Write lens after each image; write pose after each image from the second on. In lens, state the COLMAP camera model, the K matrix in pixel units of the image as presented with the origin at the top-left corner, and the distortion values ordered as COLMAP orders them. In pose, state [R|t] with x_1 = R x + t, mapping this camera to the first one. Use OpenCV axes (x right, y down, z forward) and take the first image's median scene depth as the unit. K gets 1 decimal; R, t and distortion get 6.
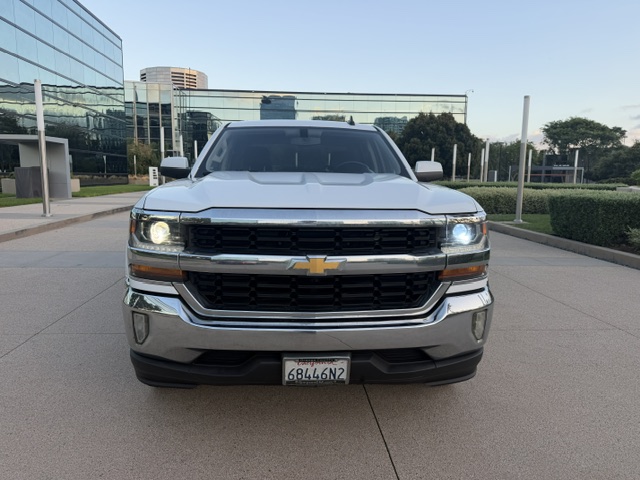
lens RADIAL K [[449.8, 0, 320.0], [0, 449.8, 240.0], [0, 0, 1]] dist [0.069622, -0.076356]
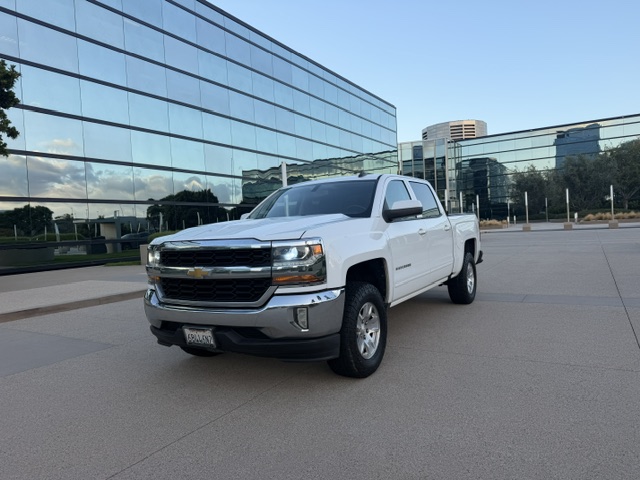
lens RADIAL K [[449.8, 0, 320.0], [0, 449.8, 240.0], [0, 0, 1]] dist [0.069622, -0.076356]
pose [[0.825710, -0.040765, -0.562621, 1.209862], [-0.018415, 0.994906, -0.099114, 0.083801], [0.563795, 0.092200, 0.820752, -0.145876]]
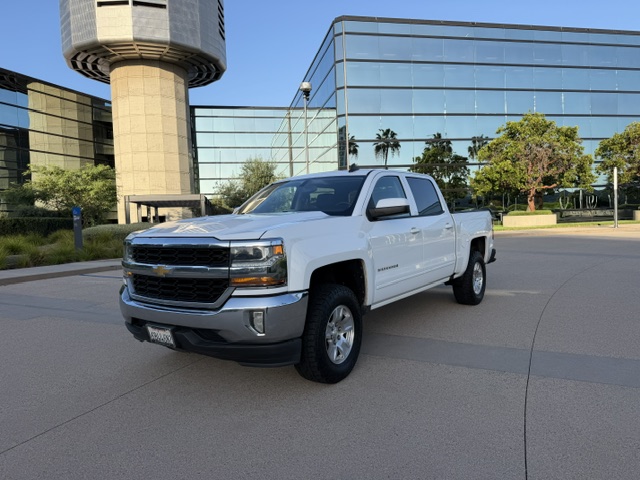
lens RADIAL K [[449.8, 0, 320.0], [0, 449.8, 240.0], [0, 0, 1]] dist [0.069622, -0.076356]
pose [[0.779063, -0.007834, -0.626897, 1.360367], [-0.048341, 0.996194, -0.072524, 0.031799], [0.625079, 0.086806, 0.775719, 0.044371]]
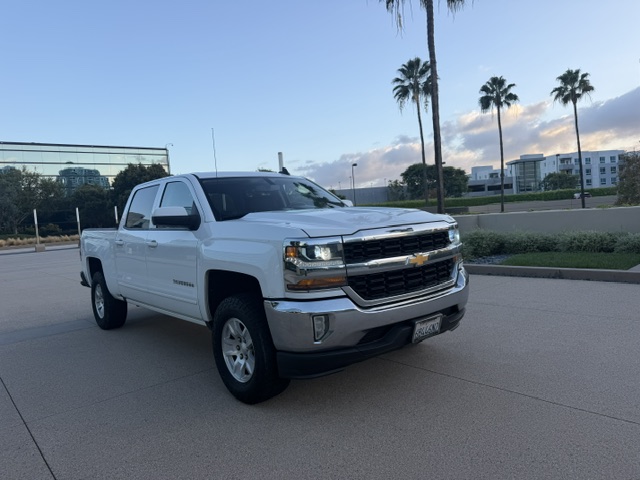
lens RADIAL K [[465.0, 0, 308.0], [0, 465.0, 194.3], [0, 0, 1]] dist [0.062748, -0.087352]
pose [[0.809134, -0.043128, 0.586039, -1.173526], [0.163760, 0.974343, -0.154397, 0.018505], [-0.564344, 0.220897, 0.795437, -0.151518]]
